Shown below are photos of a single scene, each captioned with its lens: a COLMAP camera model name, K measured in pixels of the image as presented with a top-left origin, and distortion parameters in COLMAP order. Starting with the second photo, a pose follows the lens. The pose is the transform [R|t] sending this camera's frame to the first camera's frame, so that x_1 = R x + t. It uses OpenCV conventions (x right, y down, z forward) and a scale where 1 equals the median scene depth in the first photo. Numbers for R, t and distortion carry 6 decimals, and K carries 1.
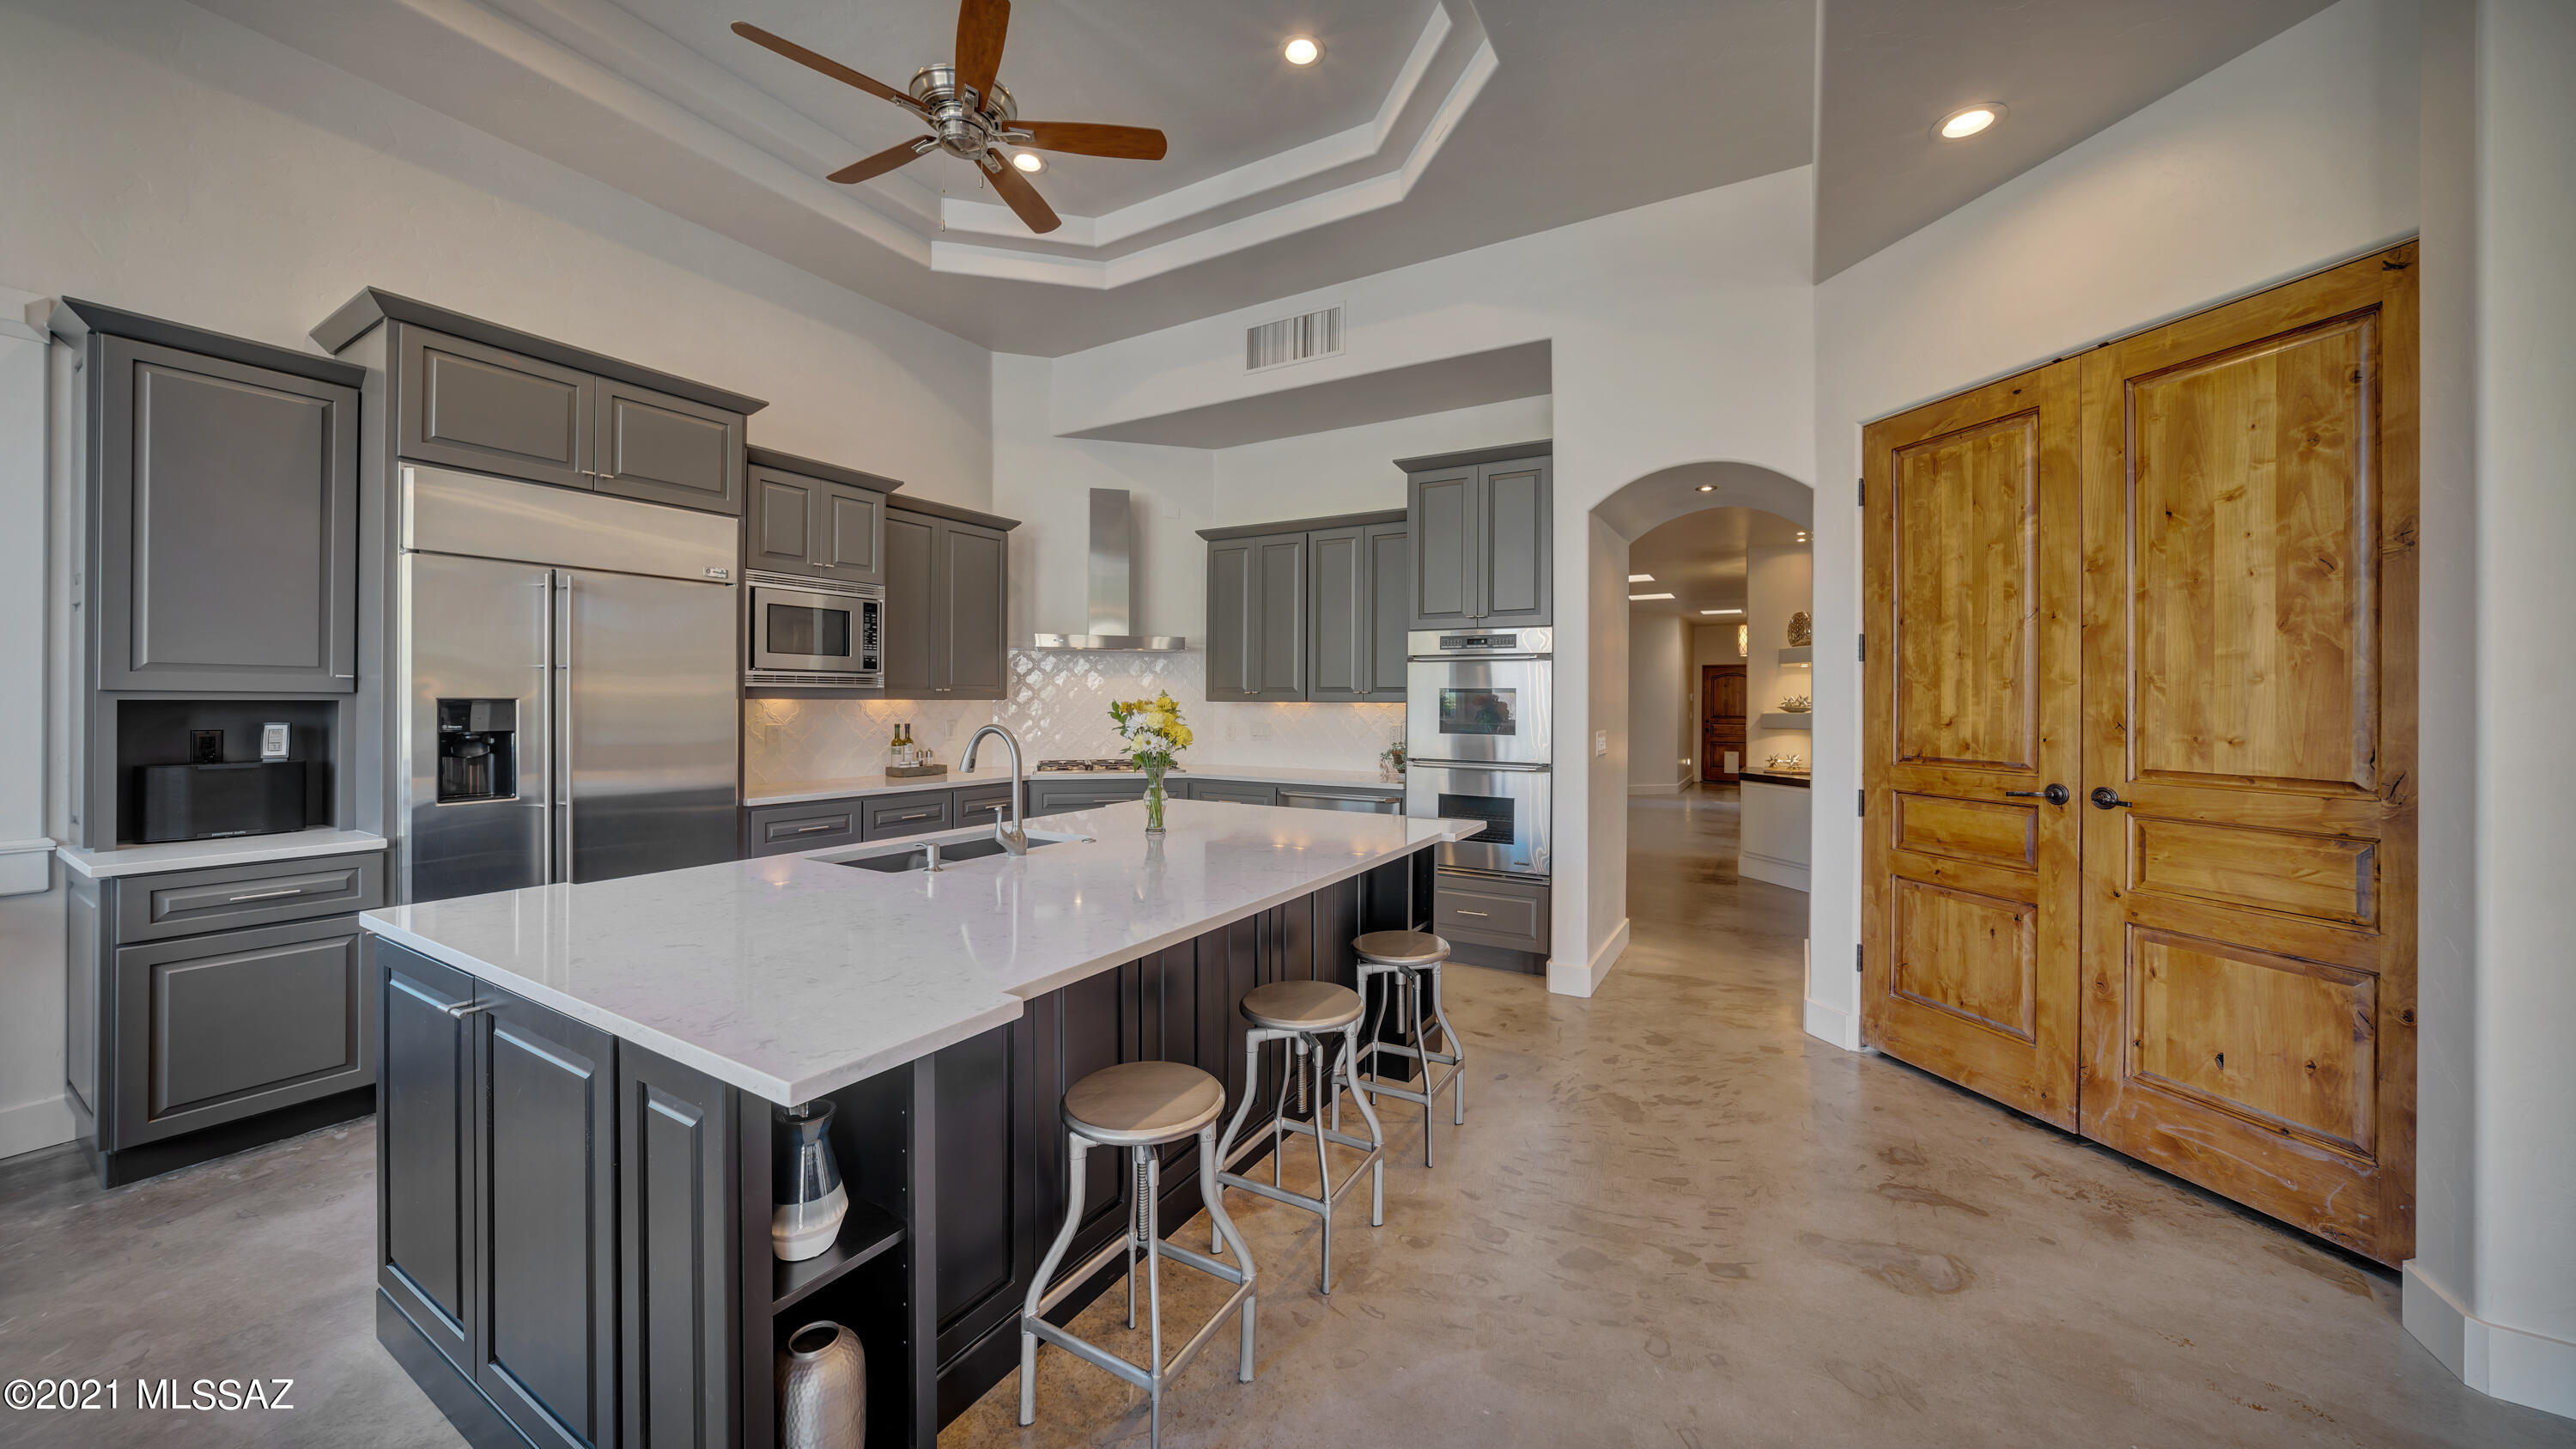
lens RADIAL K [[870.7, 0, 1286.3], [0, 870.7, 707.0], [0, 0, 1]] dist [-0.009151, 0.000148]
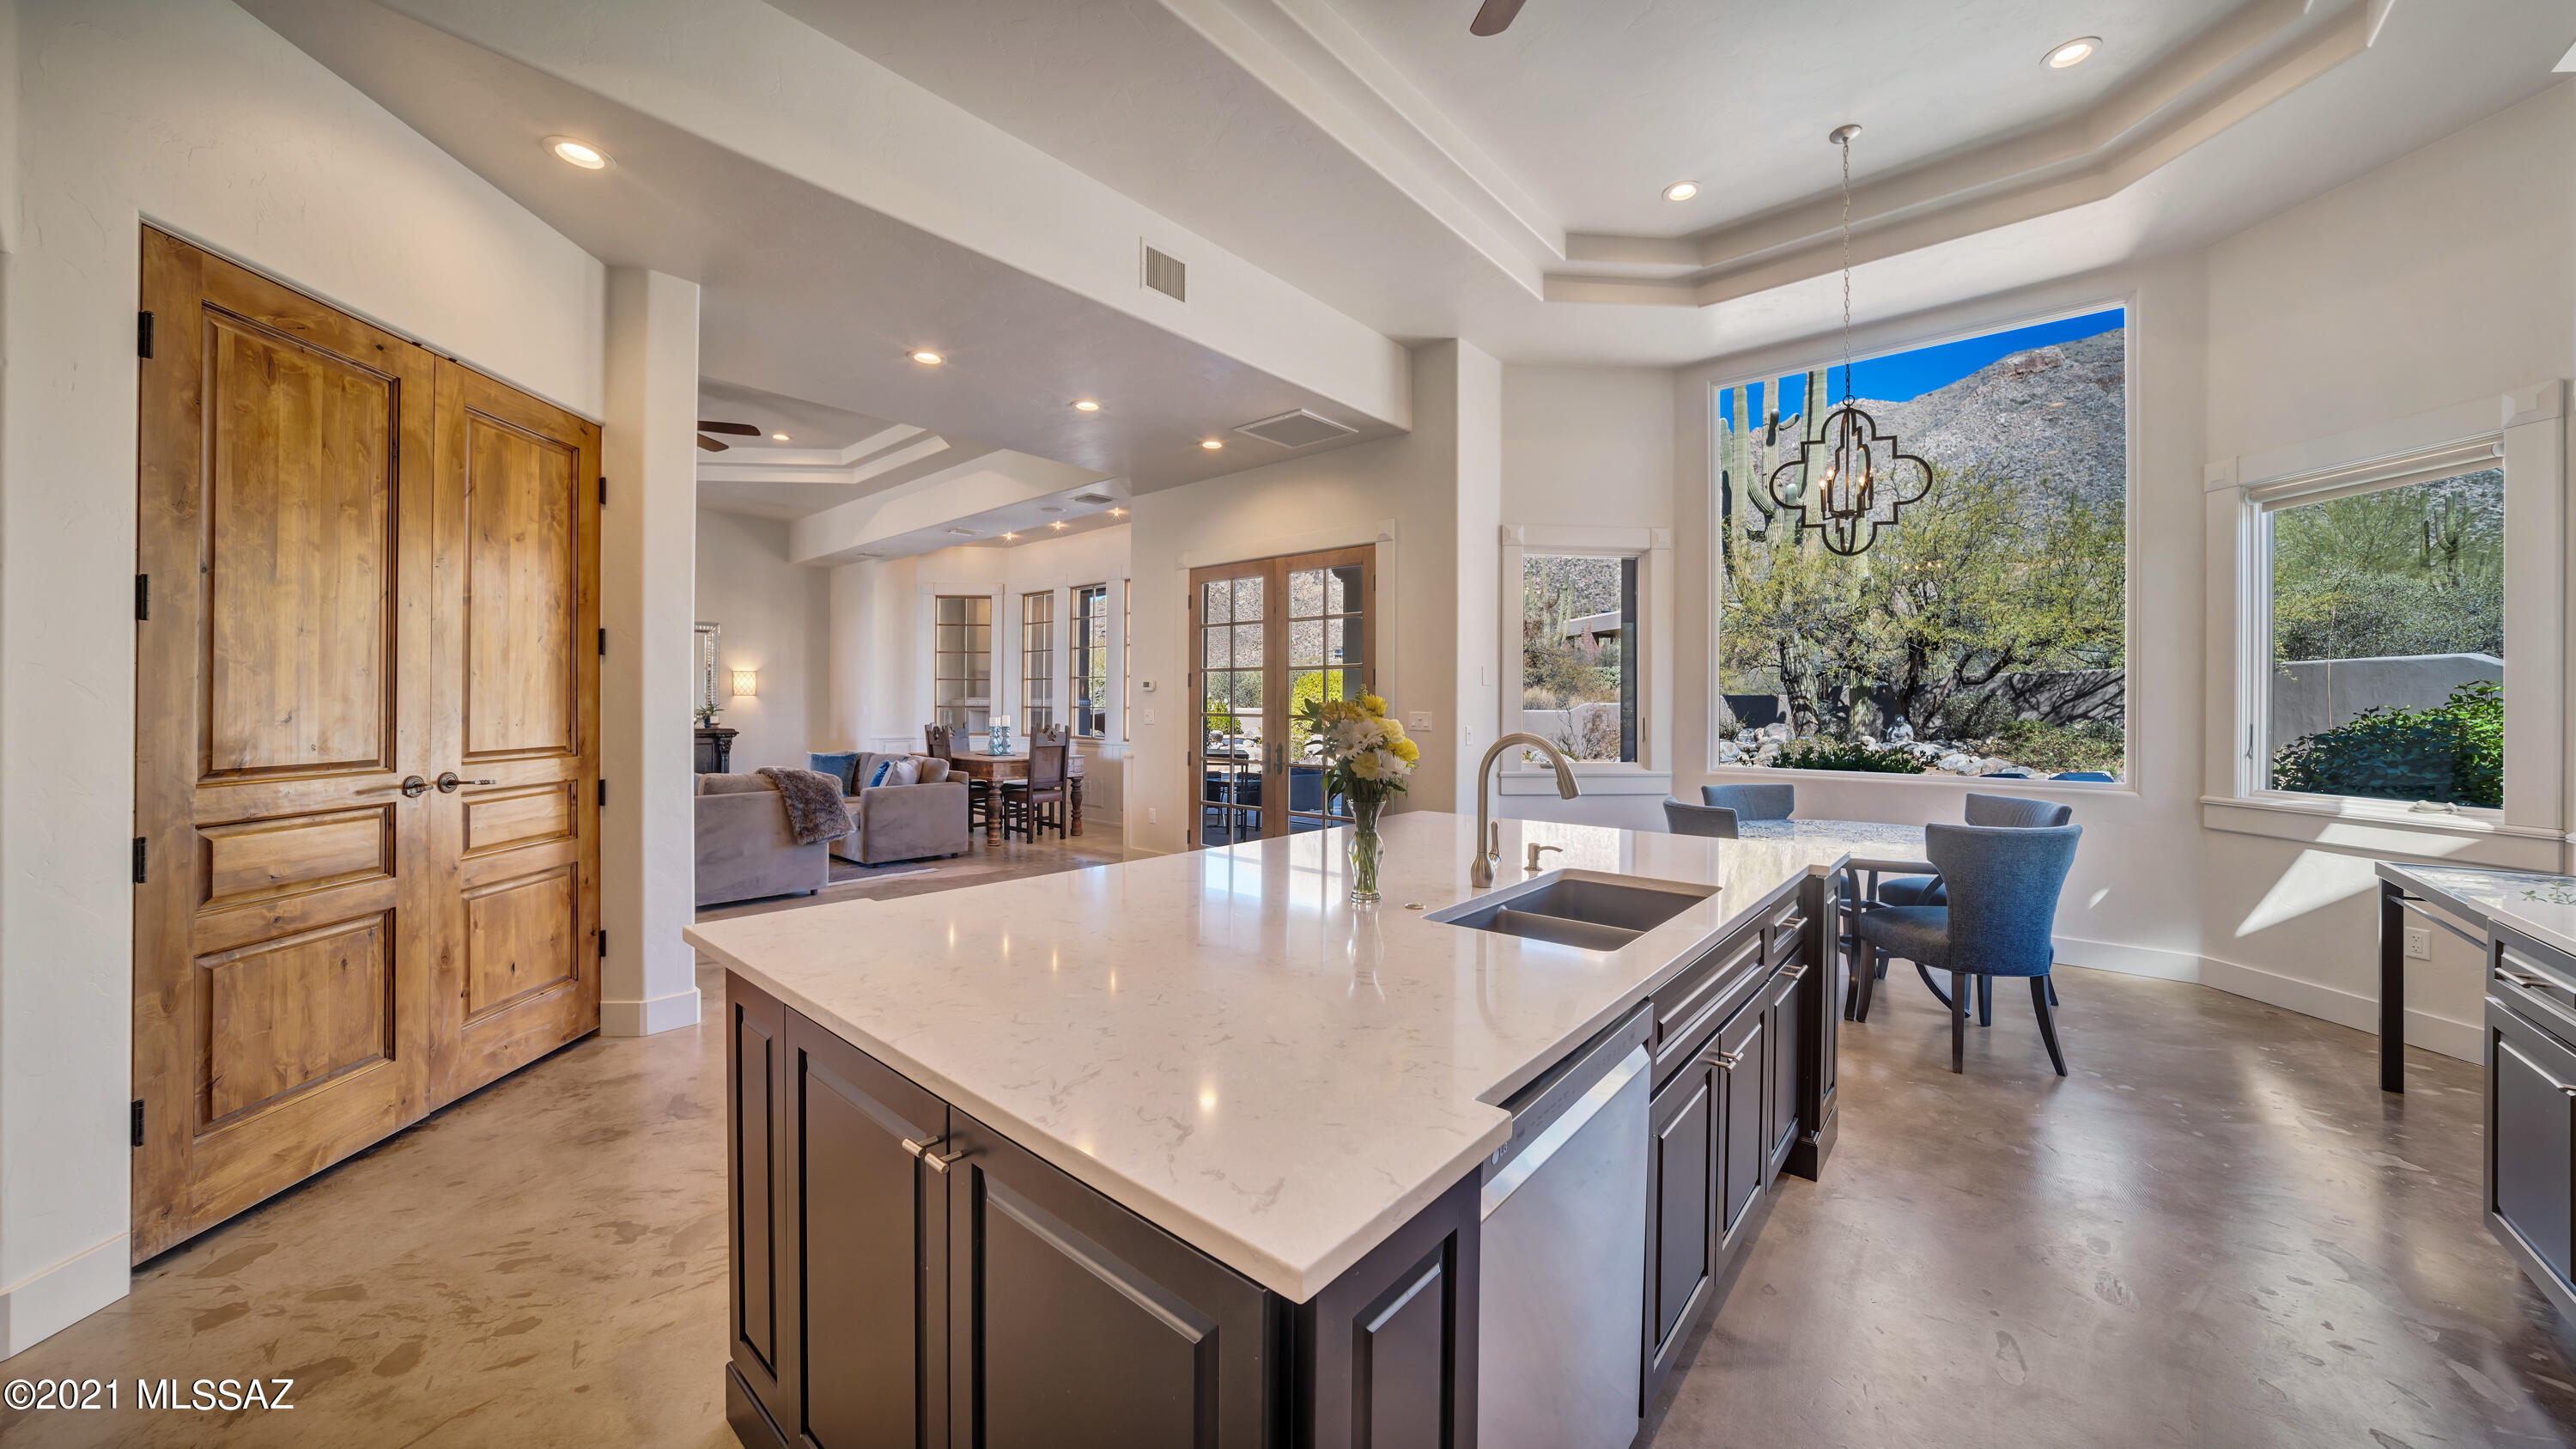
lens RADIAL K [[870.7, 0, 1287.7], [0, 870.7, 702.0], [0, 0, 1]] dist [-0.009151, 0.000148]
pose [[-0.982328, -0.007967, 0.186996, -0.236479], [-0.007218, 0.999963, 0.004685, -0.005863], [-0.187027, 0.003252, -0.982349, 1.576680]]
